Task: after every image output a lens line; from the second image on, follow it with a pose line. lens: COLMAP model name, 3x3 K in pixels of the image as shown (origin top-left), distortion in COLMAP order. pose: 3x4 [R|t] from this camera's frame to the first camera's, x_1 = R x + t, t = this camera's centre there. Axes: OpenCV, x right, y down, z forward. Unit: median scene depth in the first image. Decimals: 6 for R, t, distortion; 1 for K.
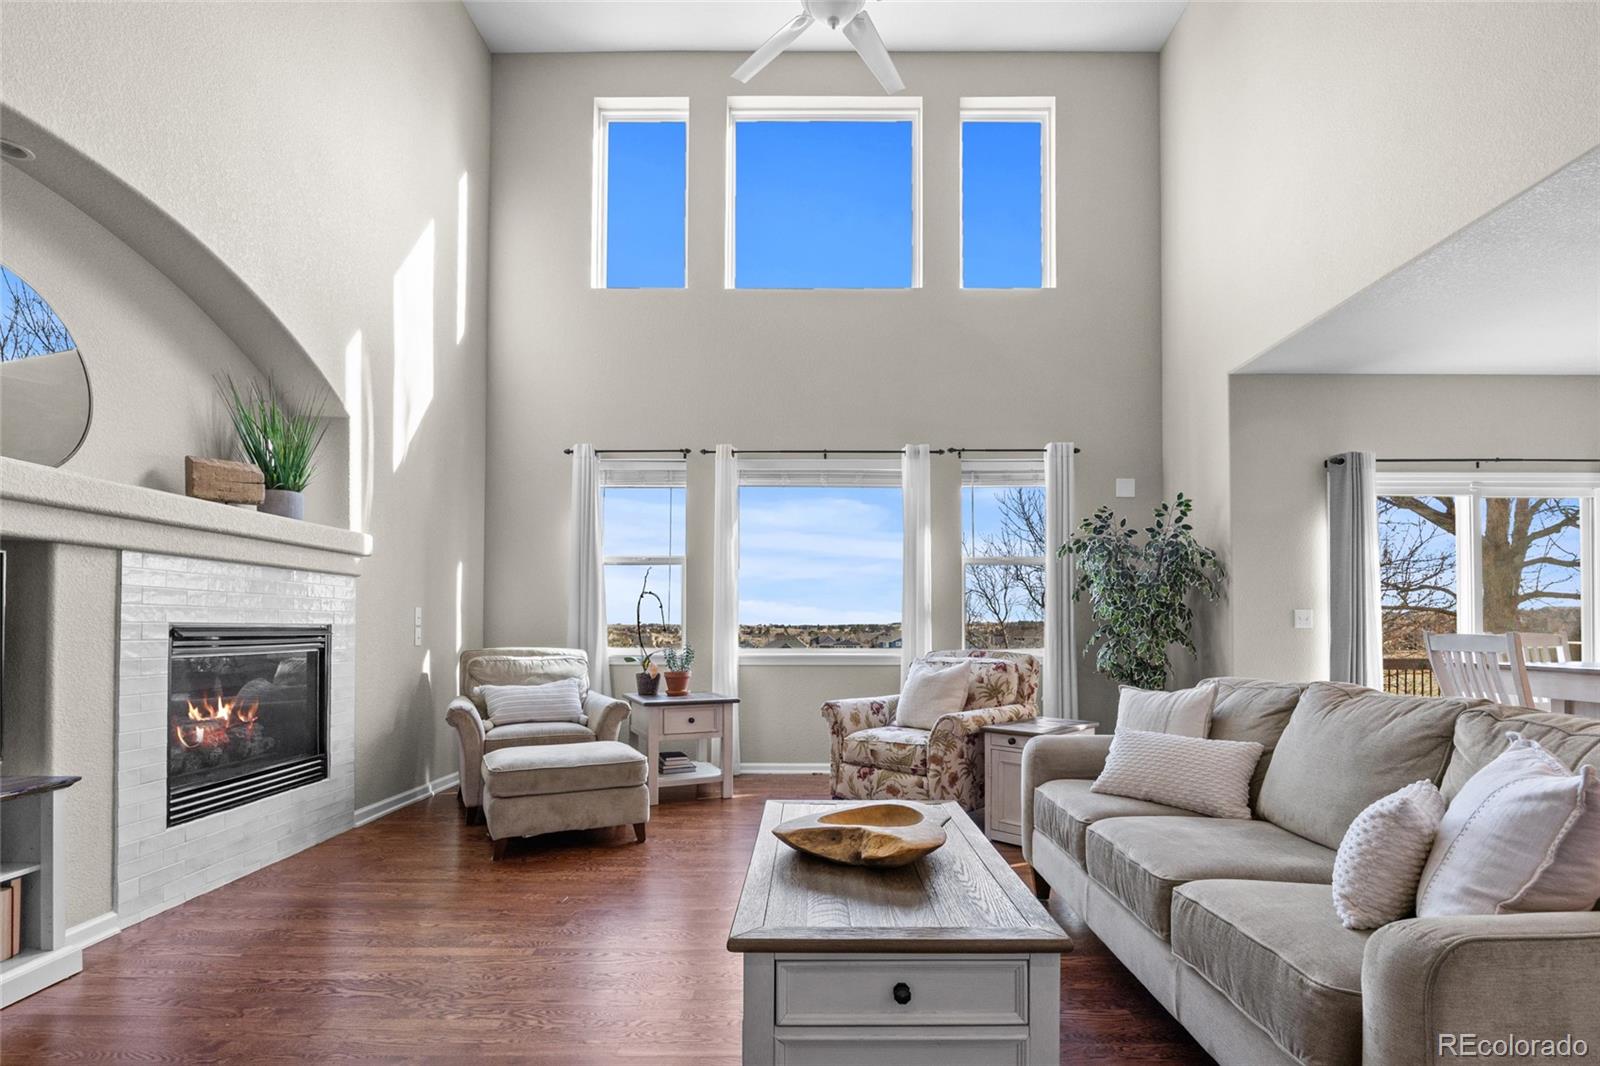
lens RADIAL K [[730.2, 0, 816.5], [0, 730.2, 624.2], [0, 0, 1]] dist [-0.012949, 0.001898]
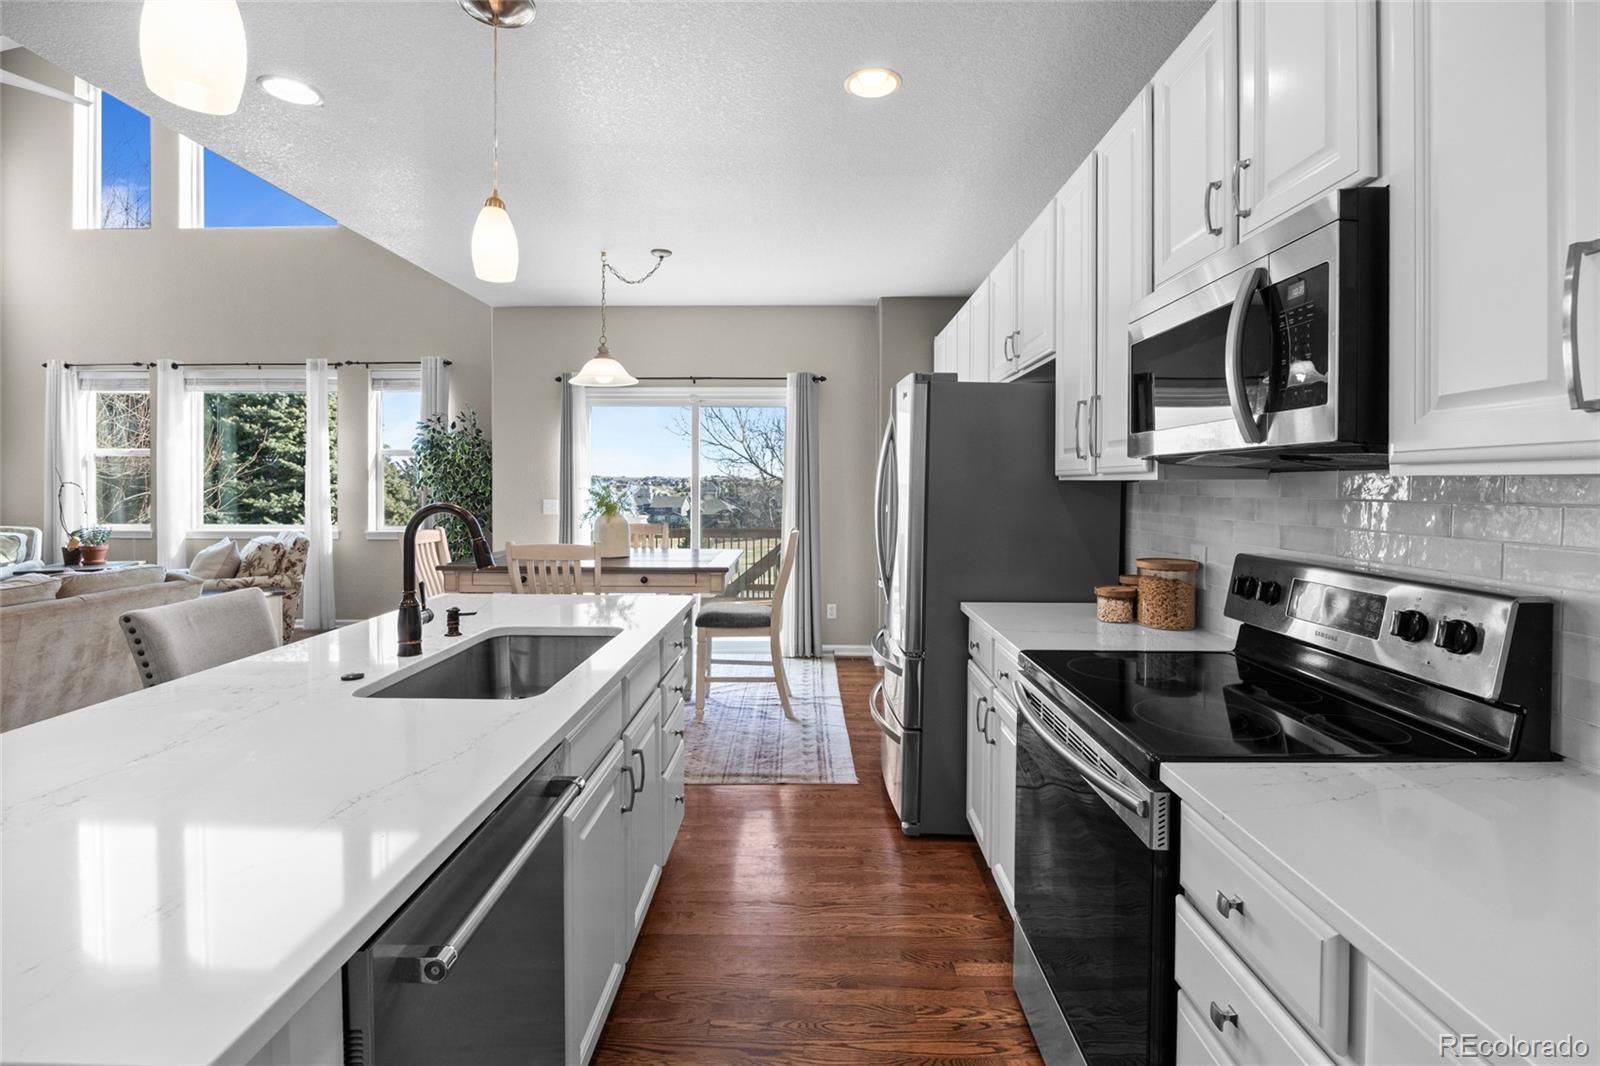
lens RADIAL K [[730.2, 0, 805.9], [0, 730.2, 493.1], [0, 0, 1]] dist [-0.012949, 0.001898]
pose [[0.999831, 0.002566, -0.018185, 1.179077], [-0.002153, 0.999740, 0.022699, -0.064246], [0.018239, -0.022656, 0.999577, -0.233606]]
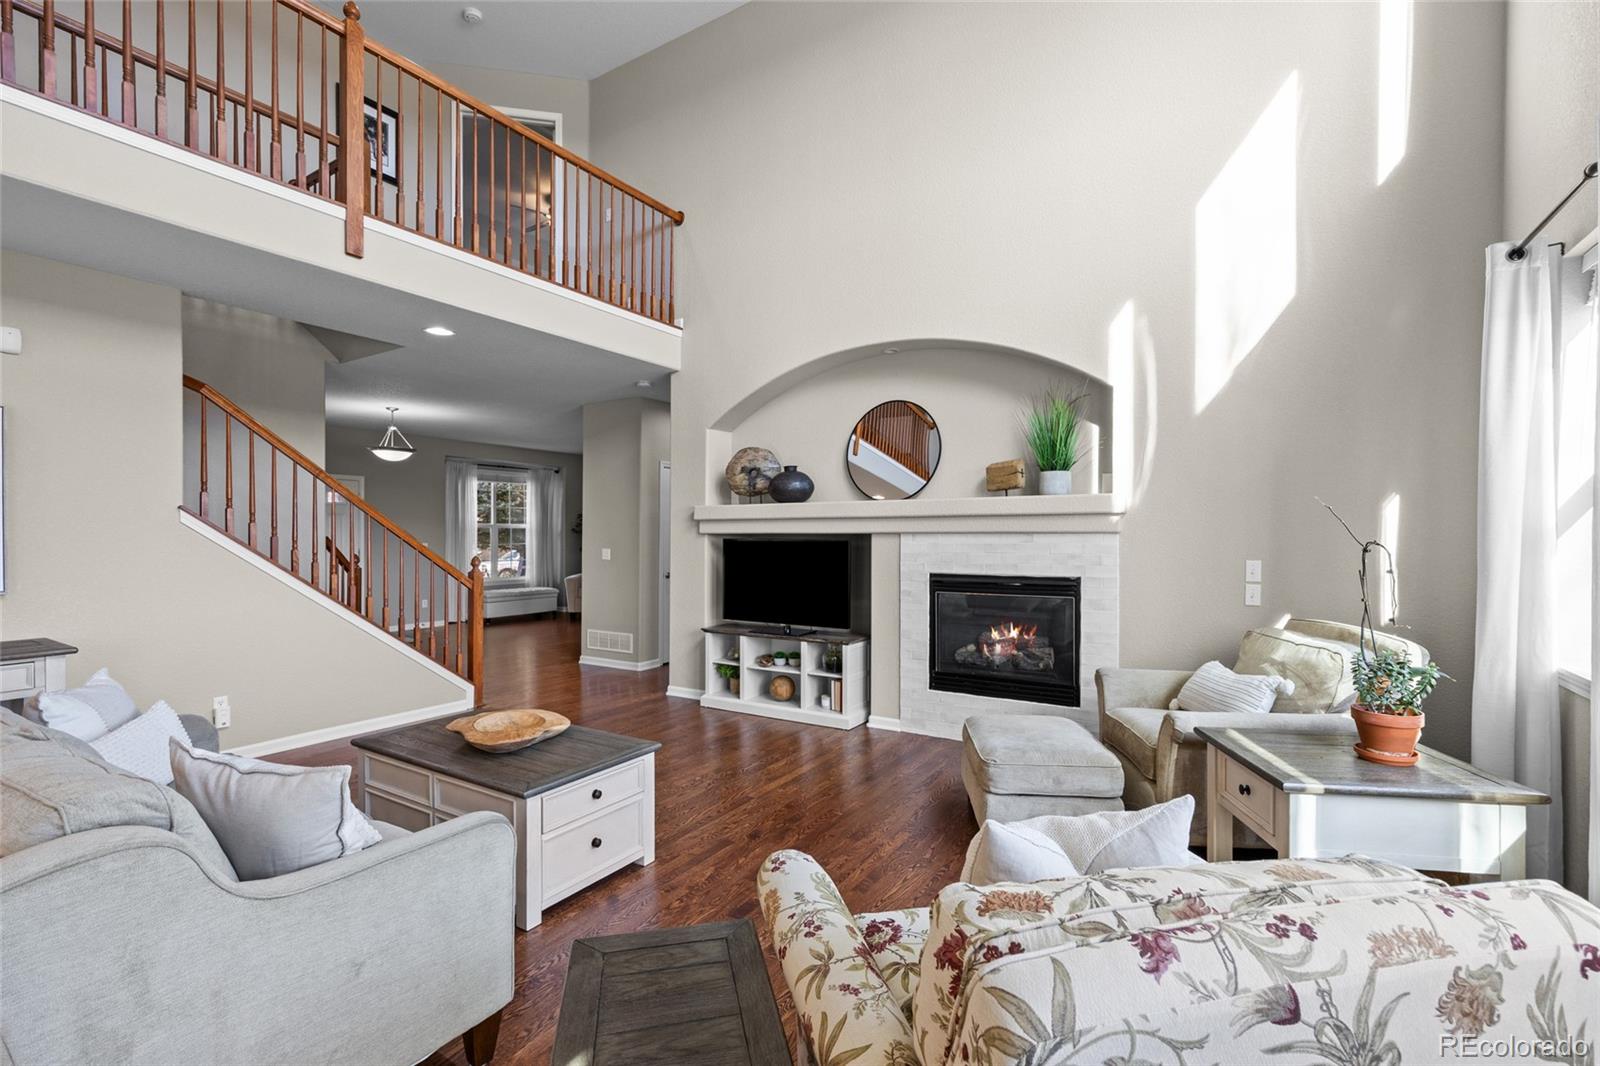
lens RADIAL K [[730.2, 0, 807.1], [0, 730.2, 541.7], [0, 0, 1]] dist [-0.012949, 0.001898]
pose [[-0.543338, 0.012445, -0.839422, 0.472587], [0.008520, 0.999920, 0.009309, -0.060375], [0.839471, -0.002094, -0.543401, 1.077554]]
